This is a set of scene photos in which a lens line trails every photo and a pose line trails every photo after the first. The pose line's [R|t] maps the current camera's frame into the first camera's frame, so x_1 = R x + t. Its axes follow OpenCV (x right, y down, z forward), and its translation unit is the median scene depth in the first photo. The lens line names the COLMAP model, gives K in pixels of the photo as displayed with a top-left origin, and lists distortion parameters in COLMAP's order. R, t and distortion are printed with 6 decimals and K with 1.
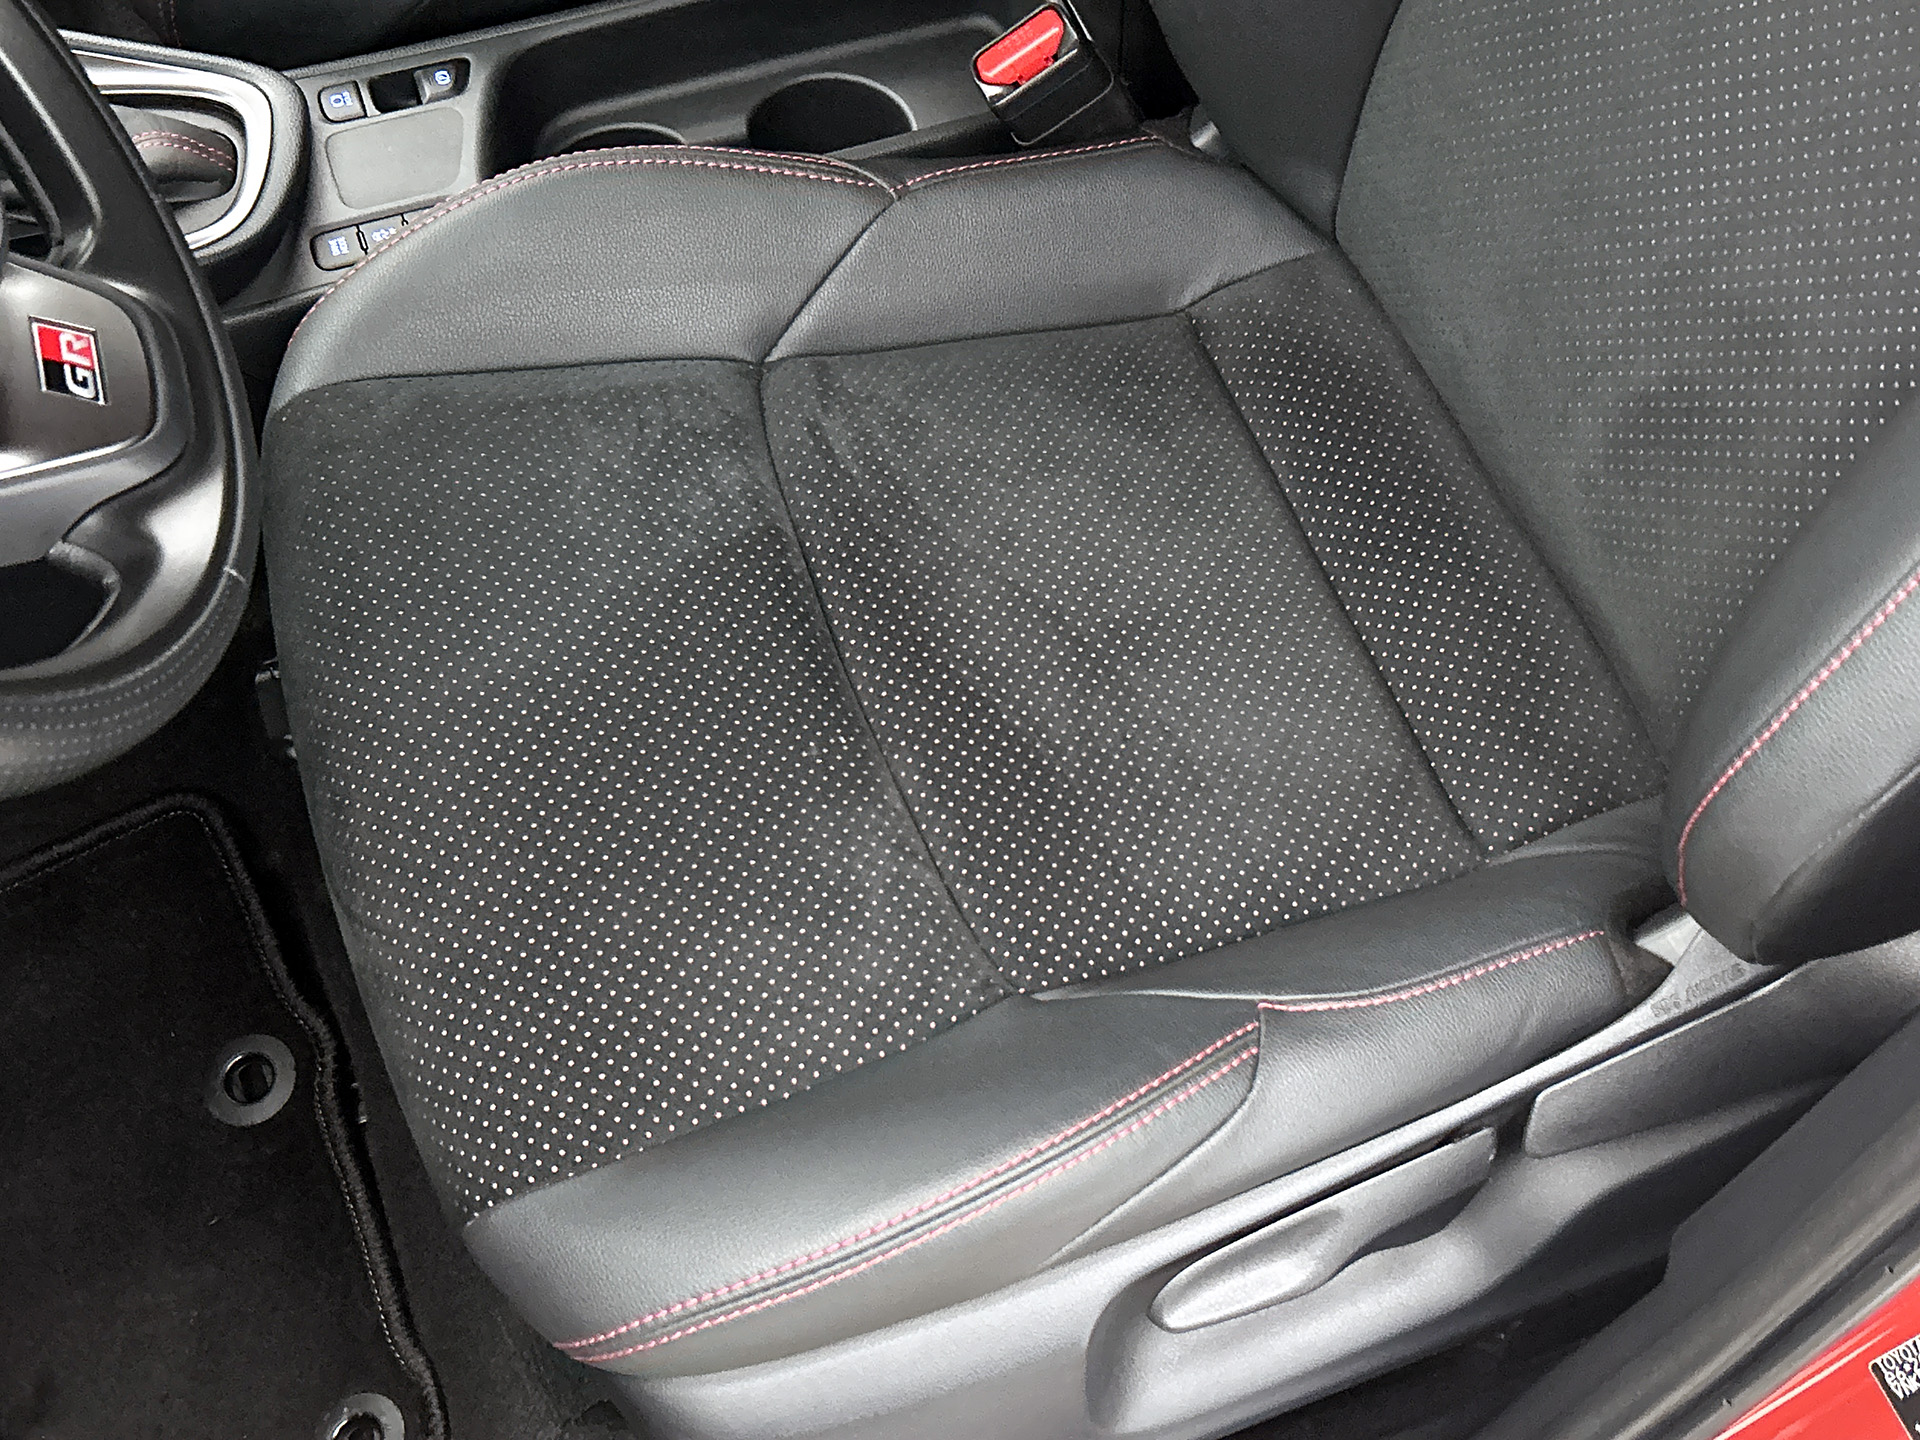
lens RADIAL K [[2273.5, 0, 973.1], [0, 2273.5, 716.5], [0, 0, 1]] dist [0.043181, 0.000000]
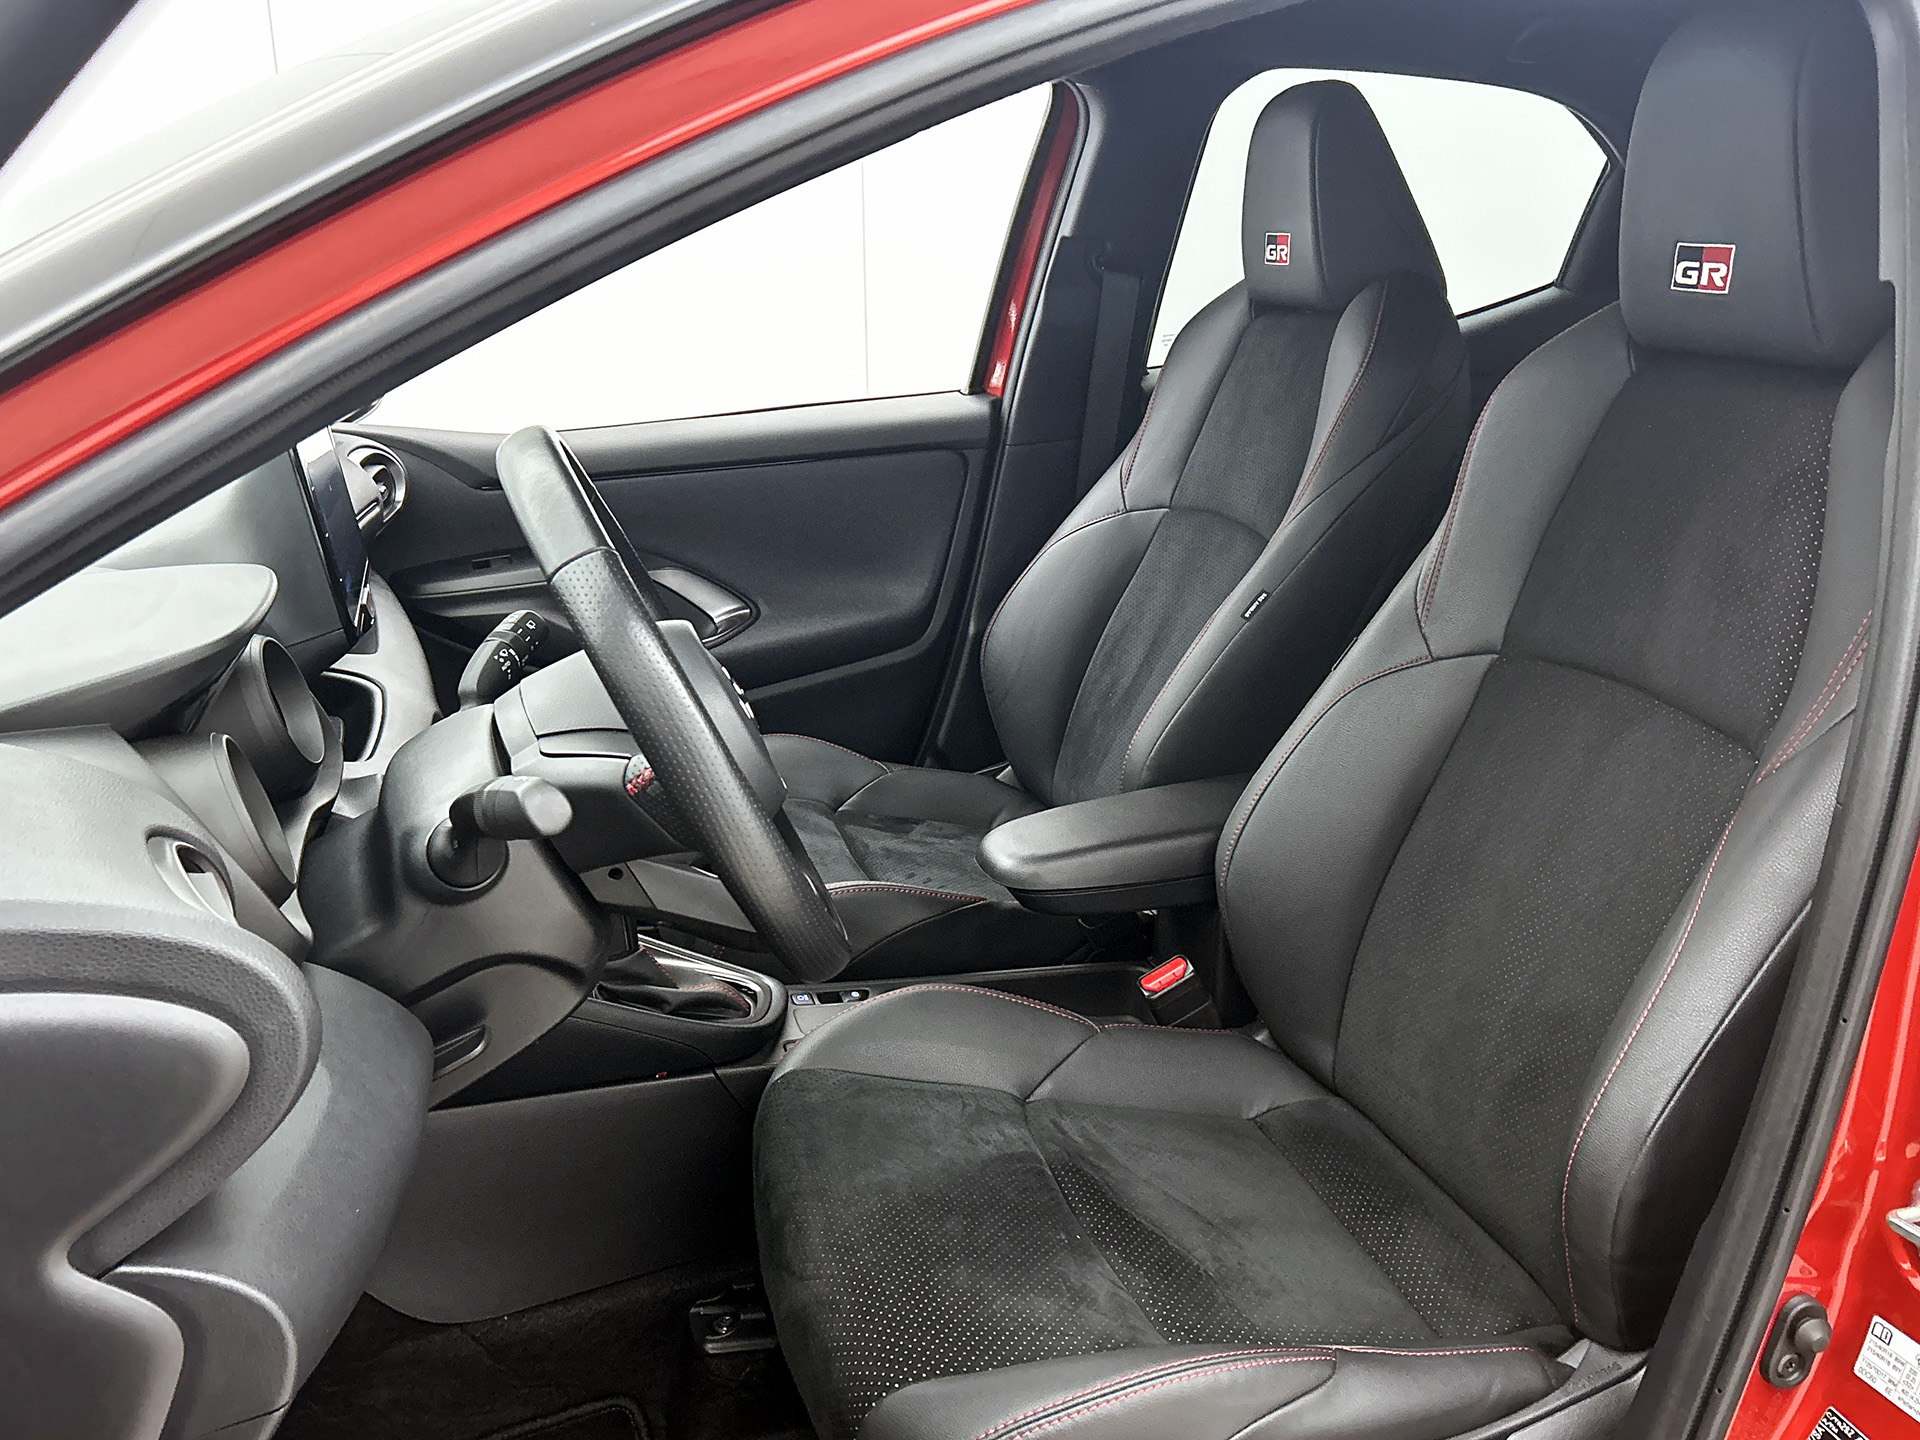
lens RADIAL K [[1691.7, 0, 952.1], [0, 1691.7, 726.3], [0, 0, 1]] dist [0.046230, -0.008070]
pose [[0.997302, 0.050859, -0.052936, -0.091997], [-0.073301, 0.729004, -0.680573, 0.543094], [0.003978, 0.682617, 0.730765, -0.197713]]
